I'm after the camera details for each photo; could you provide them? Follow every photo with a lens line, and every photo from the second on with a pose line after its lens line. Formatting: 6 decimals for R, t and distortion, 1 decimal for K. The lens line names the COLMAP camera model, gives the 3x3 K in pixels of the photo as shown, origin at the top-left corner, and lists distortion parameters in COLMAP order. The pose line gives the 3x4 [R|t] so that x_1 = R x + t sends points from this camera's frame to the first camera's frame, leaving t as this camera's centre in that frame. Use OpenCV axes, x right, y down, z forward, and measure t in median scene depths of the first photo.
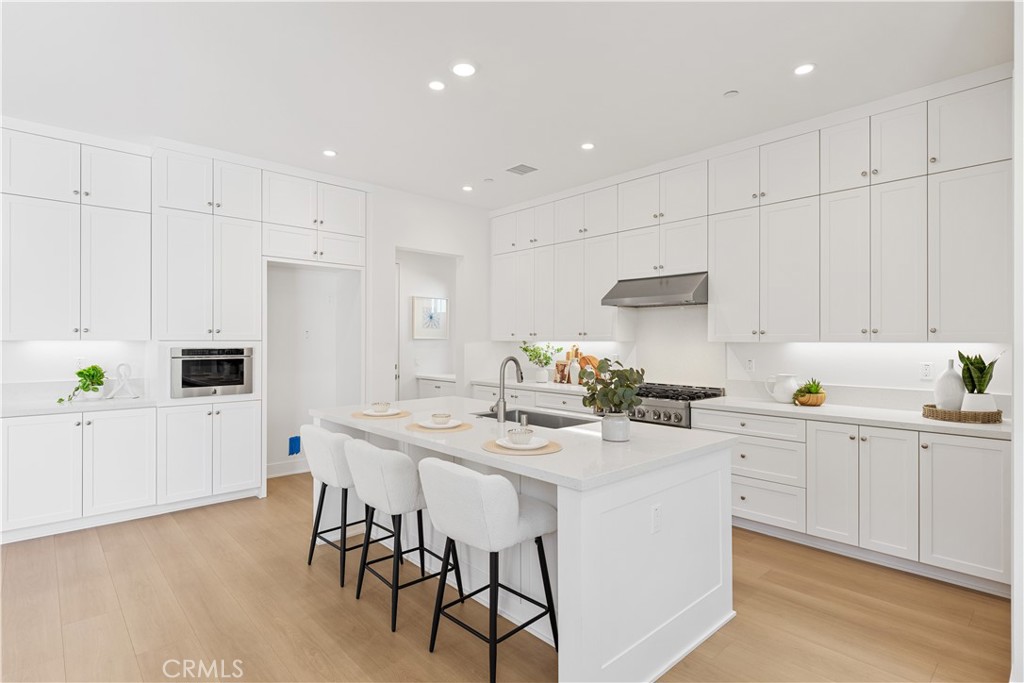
lens RADIAL K [[510.3, 0, 510.6], [0, 510.3, 338.0], [0, 0, 1]] dist [0.004251, -0.000001]
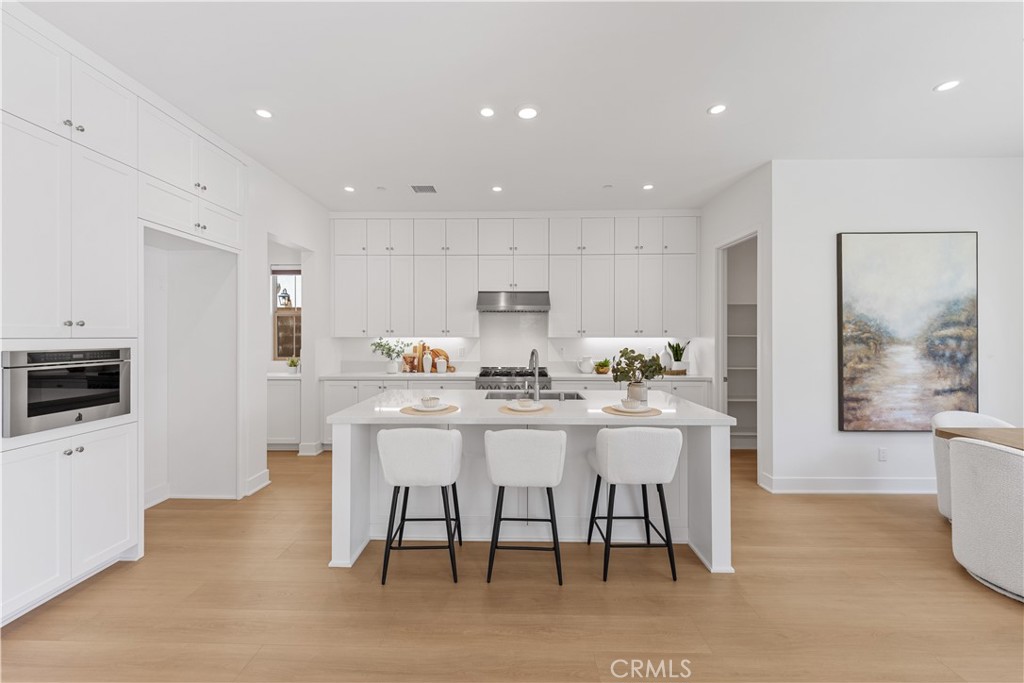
lens RADIAL K [[402.4, 0, 502.2], [0, 402.4, 335.0], [0, 0, 1]] dist [0.013906, -0.007055]
pose [[0.694158, 0.000949, 0.719822, -0.557993], [-0.002004, 0.999998, 0.000614, 0.000176], [-0.719820, -0.001869, 0.694158, 0.255817]]
